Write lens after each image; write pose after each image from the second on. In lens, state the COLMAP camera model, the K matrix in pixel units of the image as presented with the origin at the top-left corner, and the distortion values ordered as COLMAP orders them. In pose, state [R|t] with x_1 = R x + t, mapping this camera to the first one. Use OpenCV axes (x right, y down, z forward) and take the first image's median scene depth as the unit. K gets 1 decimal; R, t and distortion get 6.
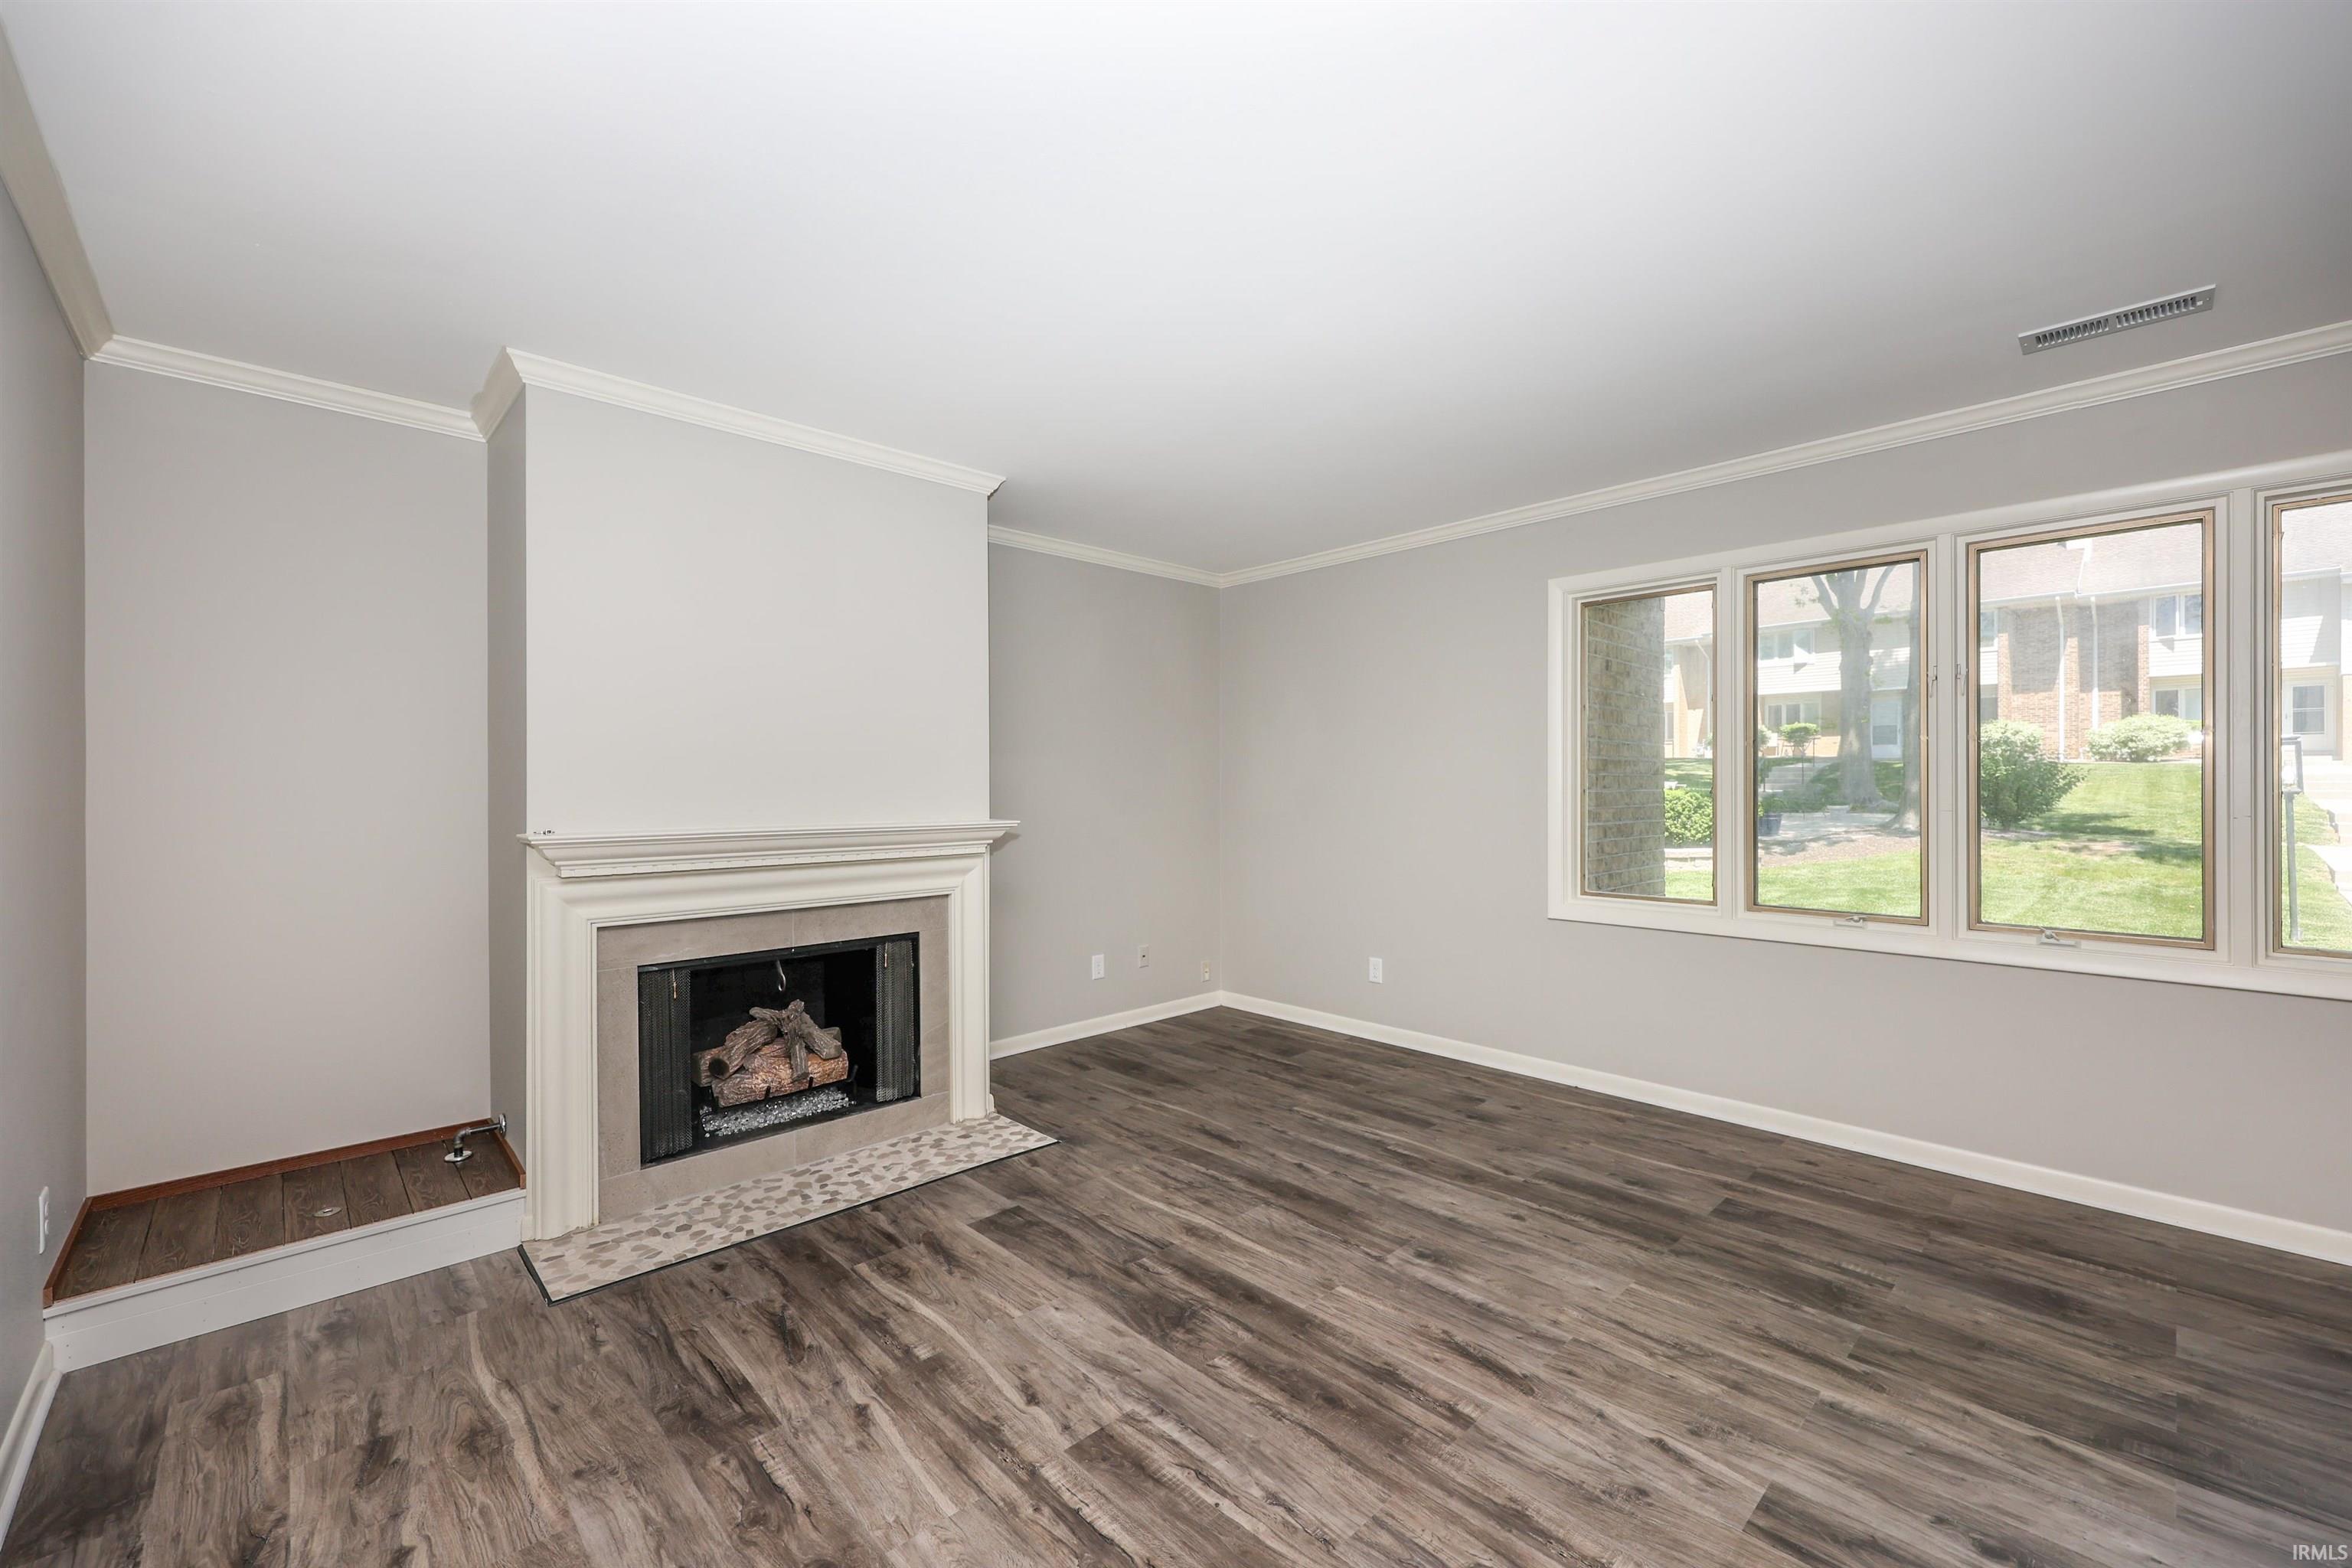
lens RADIAL K [[953.4, 0, 1169.5], [0, 953.4, 785.9], [0, 0, 1]] dist [0.001452, 0.000118]
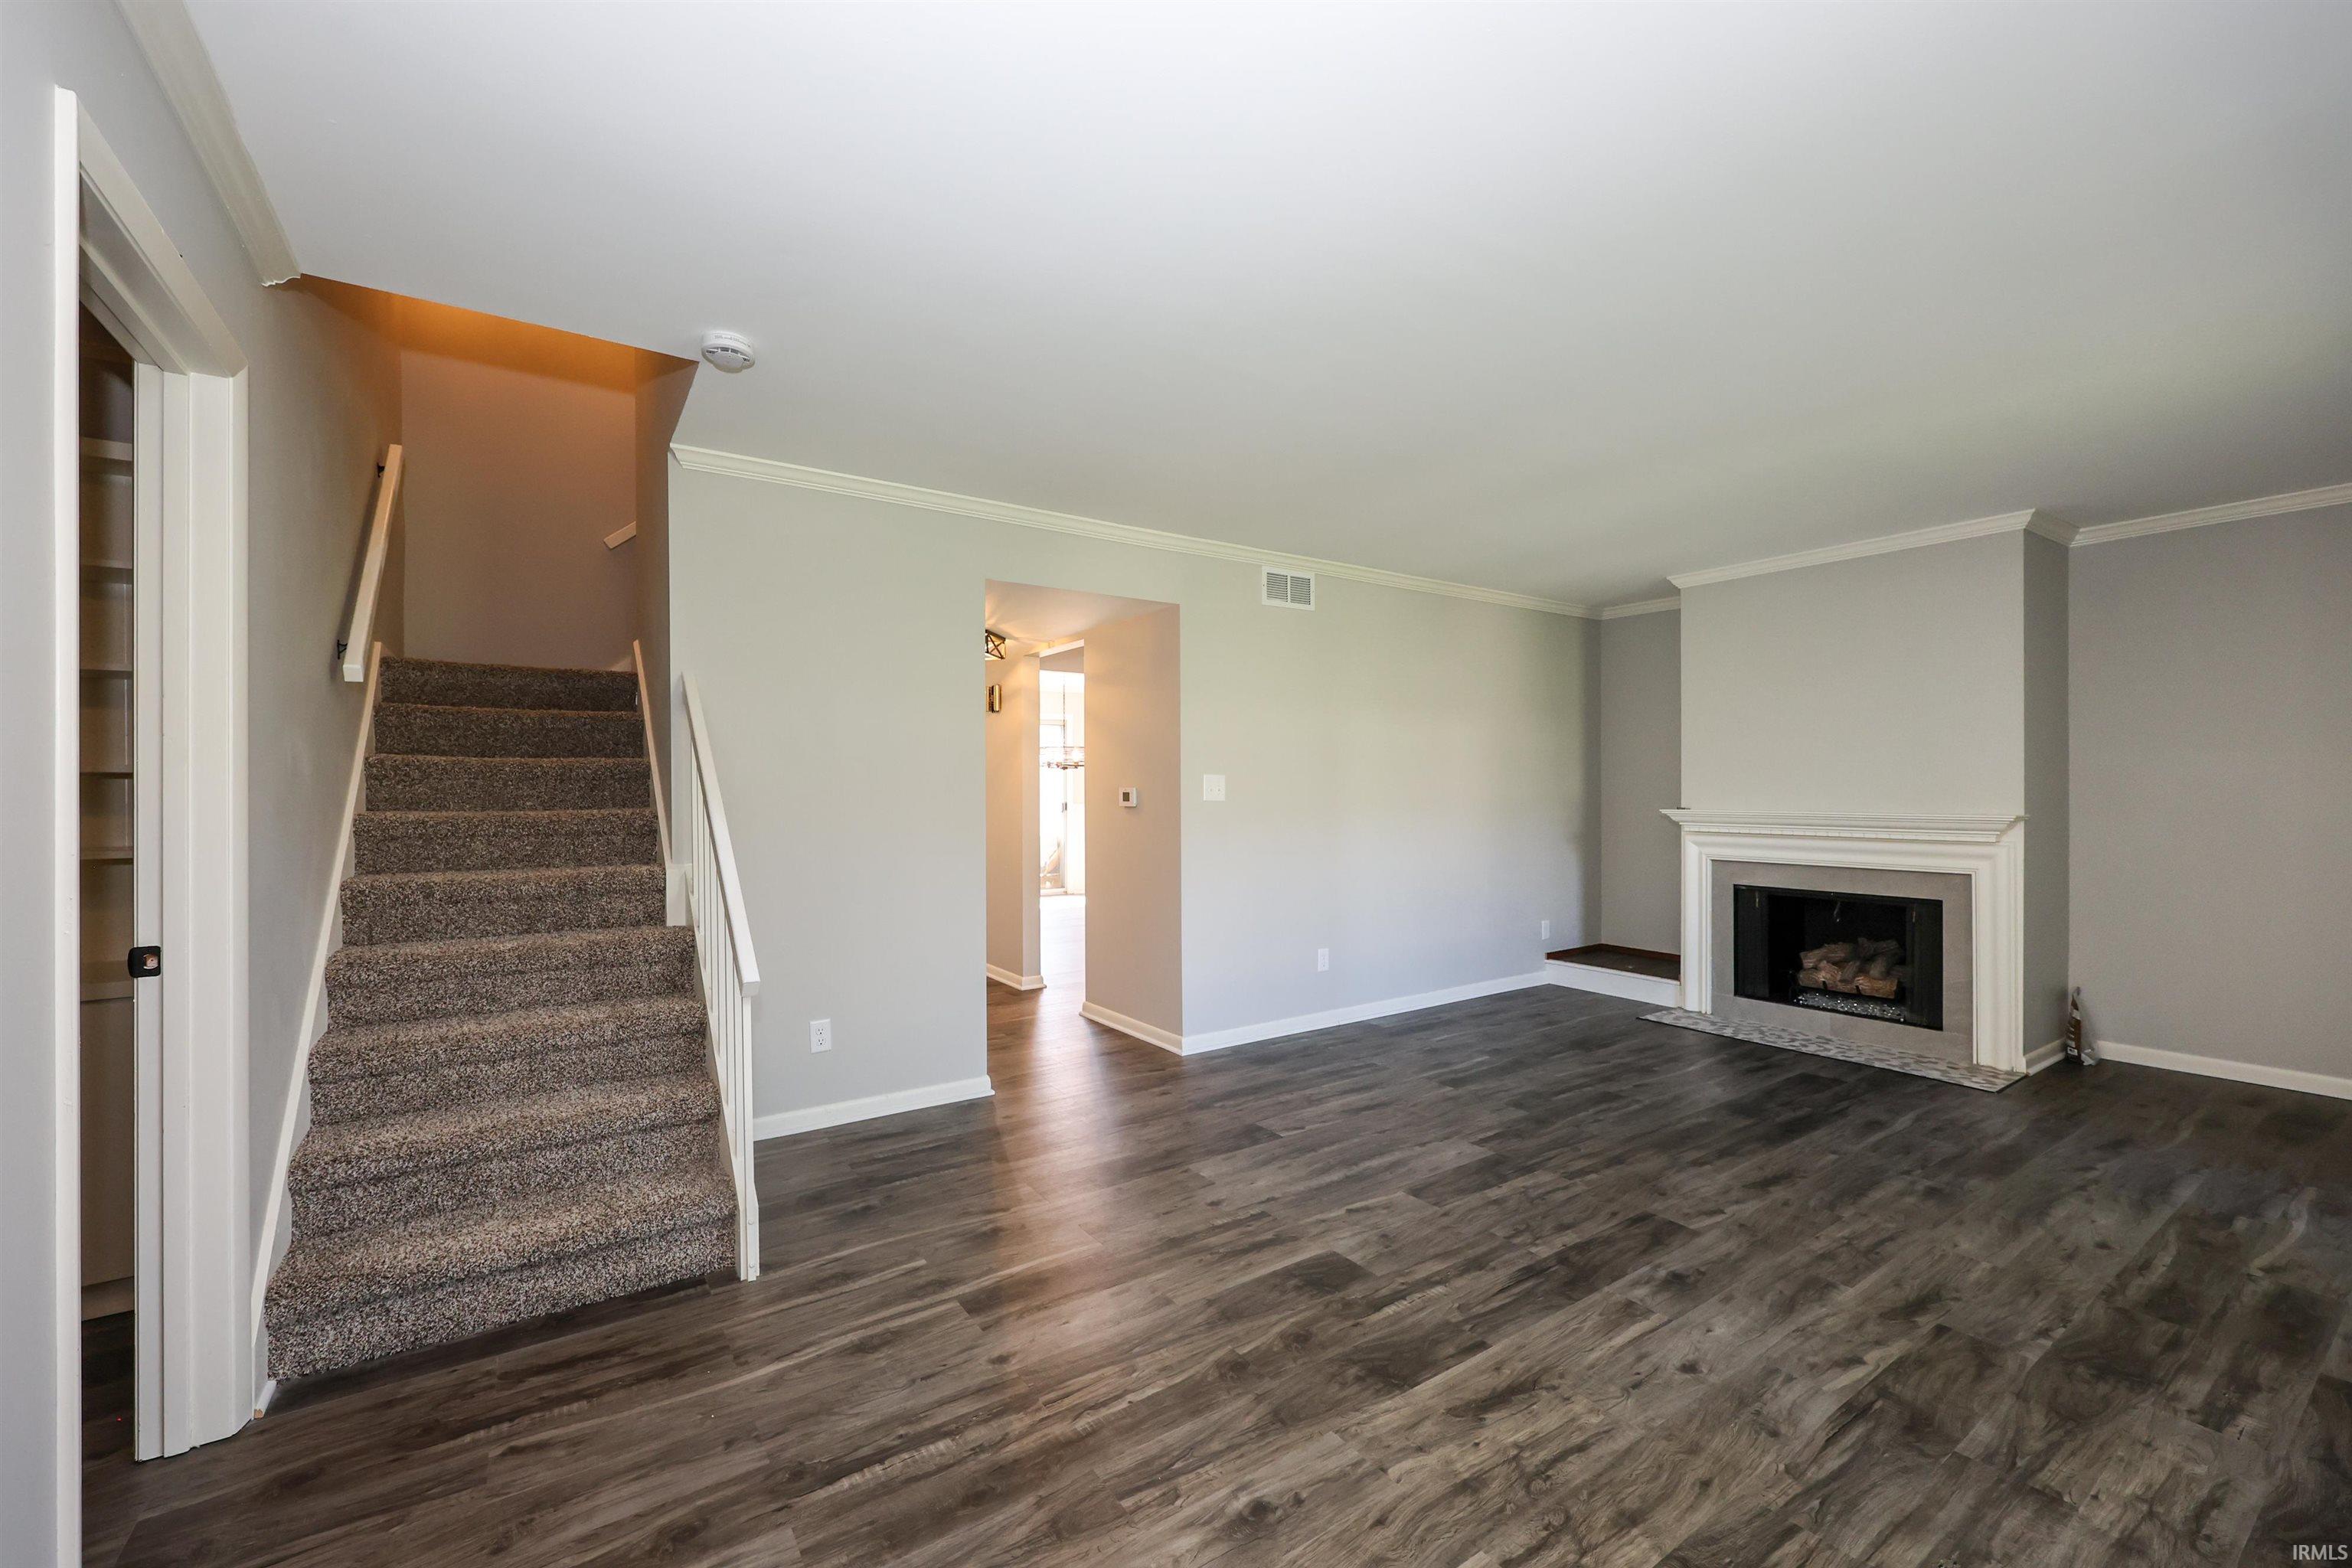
lens RADIAL K [[942.9, 0, 1176.8], [0, 942.9, 787.5], [0, 0, 1]] dist [0.000062, 0.000293]
pose [[-0.161001, 0.005343, -0.986940, 1.634075], [0.004438, 0.999979, 0.004690, -0.012401], [0.986944, -0.003625, -0.161021, 0.280960]]
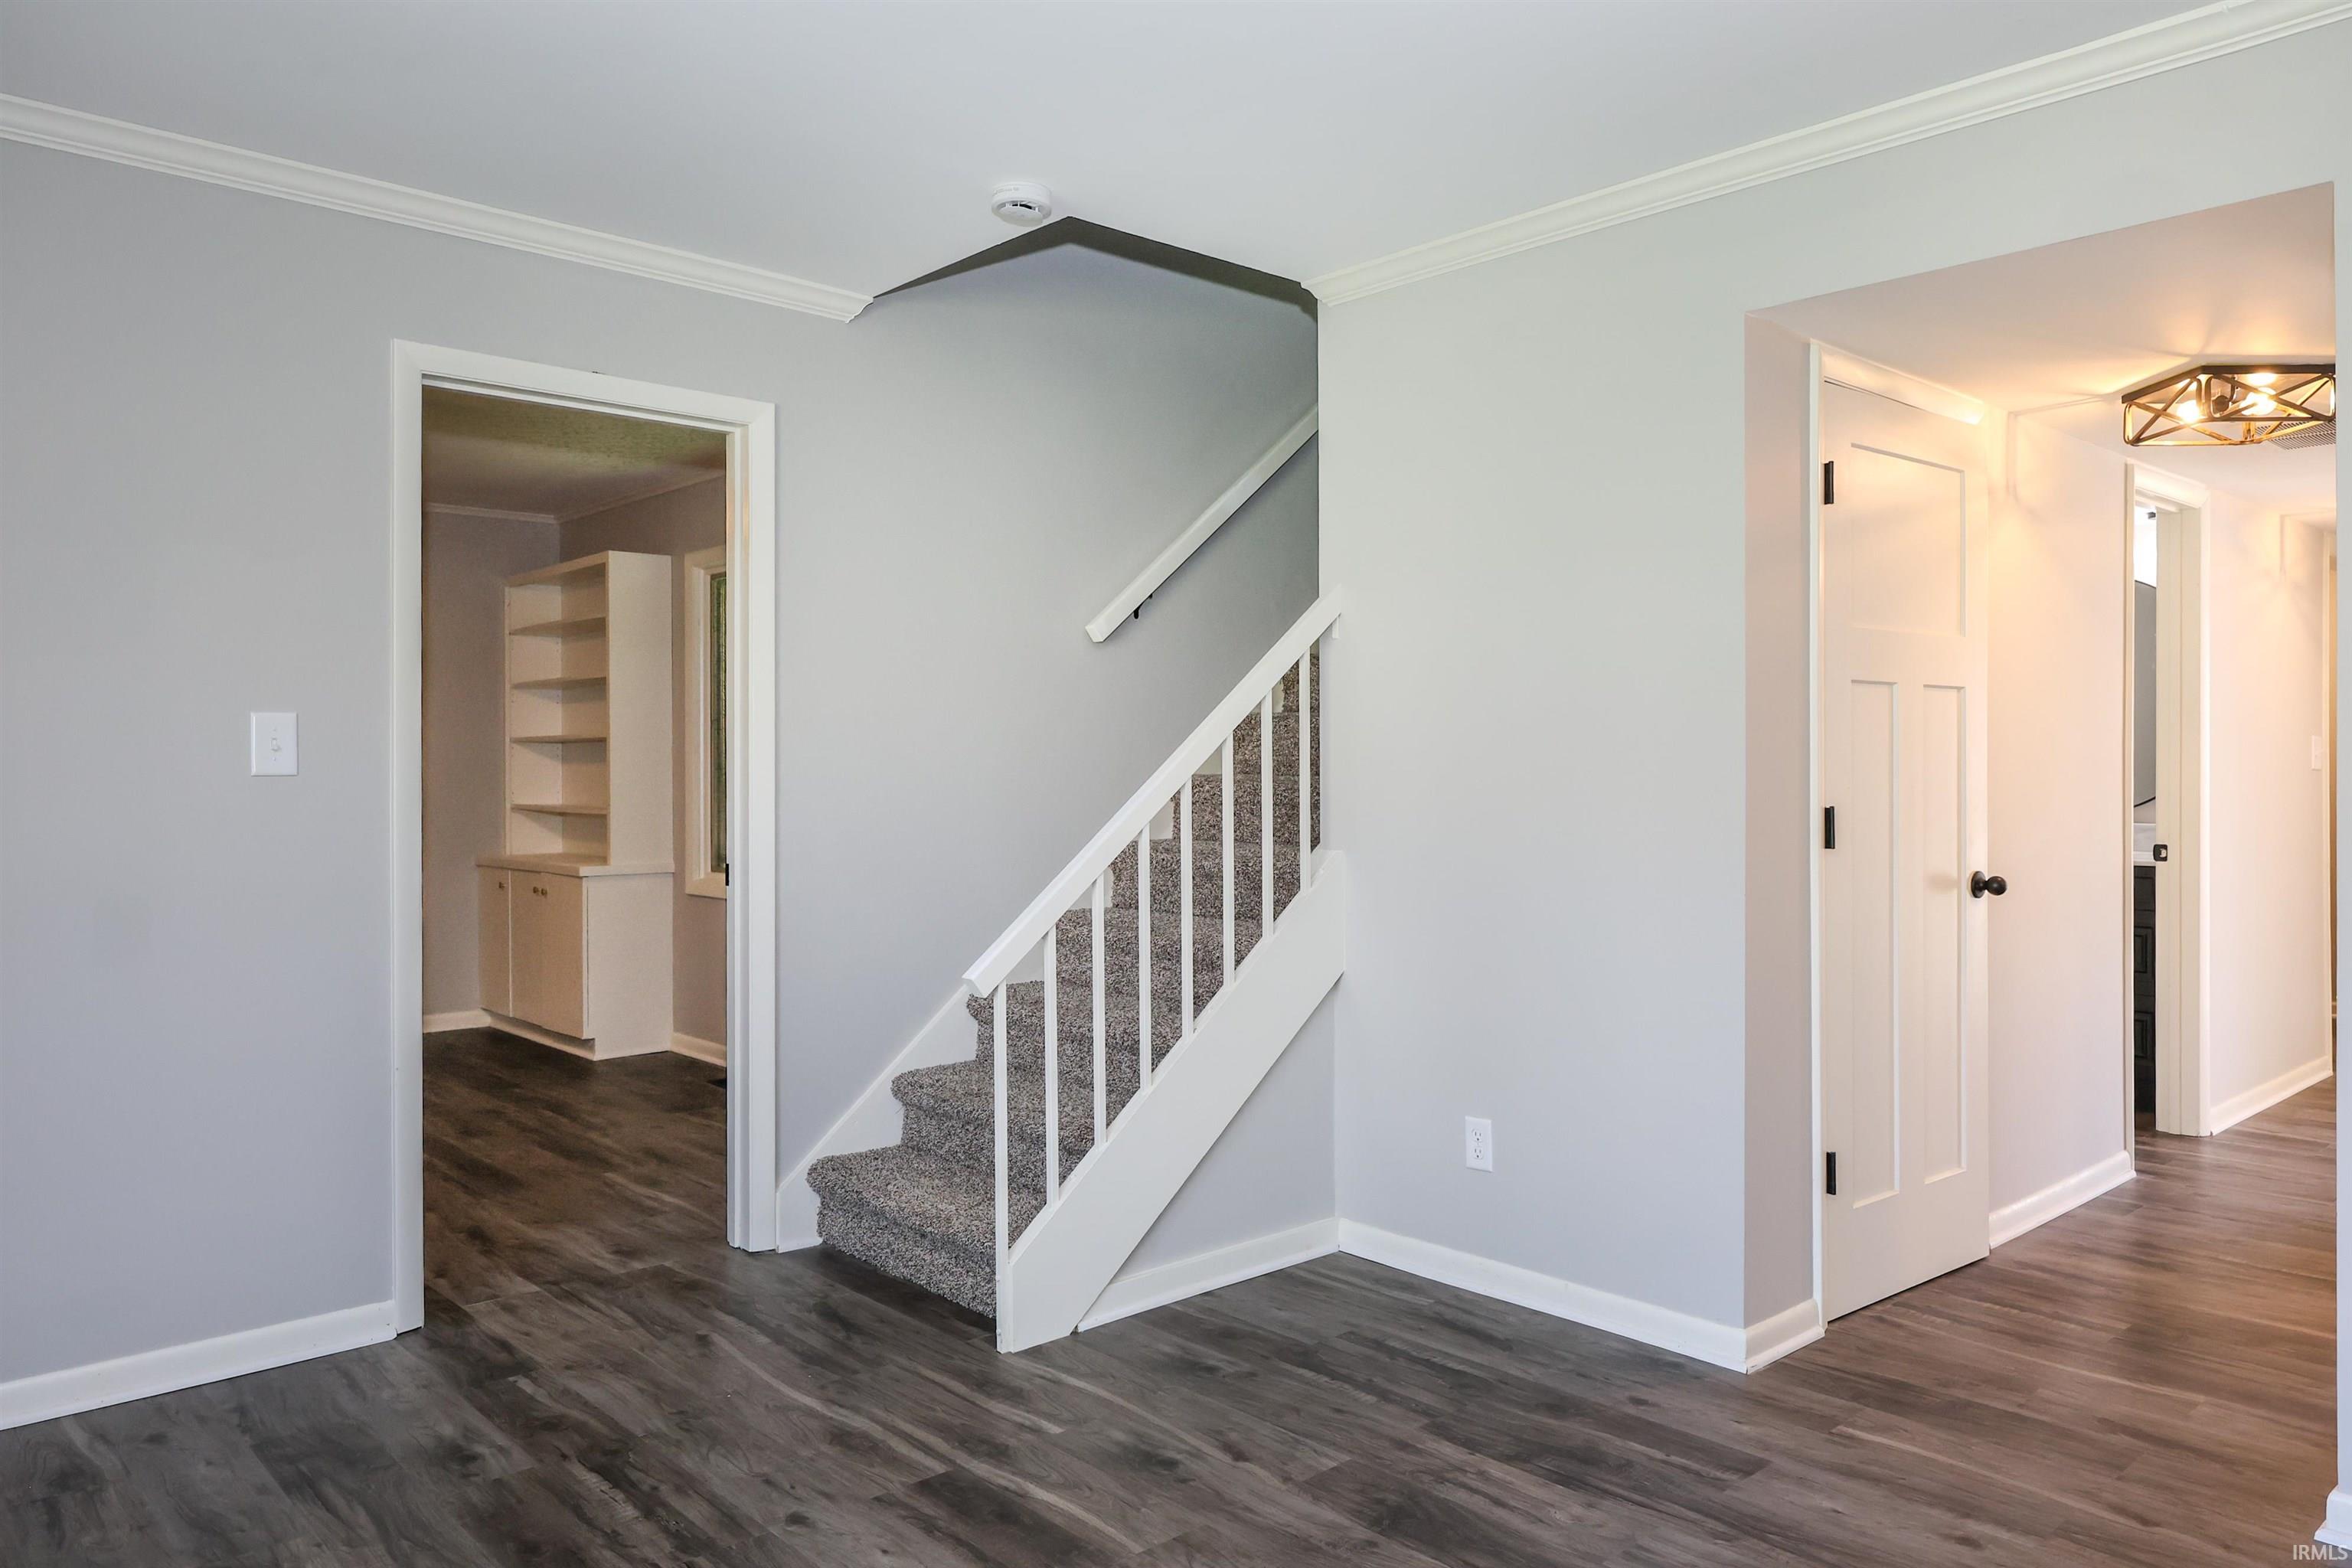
lens RADIAL K [[1595.3, 0, 1176.0], [0, 1595.3, 784.0], [0, 0, 1]] dist [0.004295, 0.002024]
pose [[-0.999821, 0.005278, 0.018158, 0.530713], [0.005431, 0.999950, 0.008423, 0.018927], [-0.018113, 0.008520, -0.999800, 1.037320]]
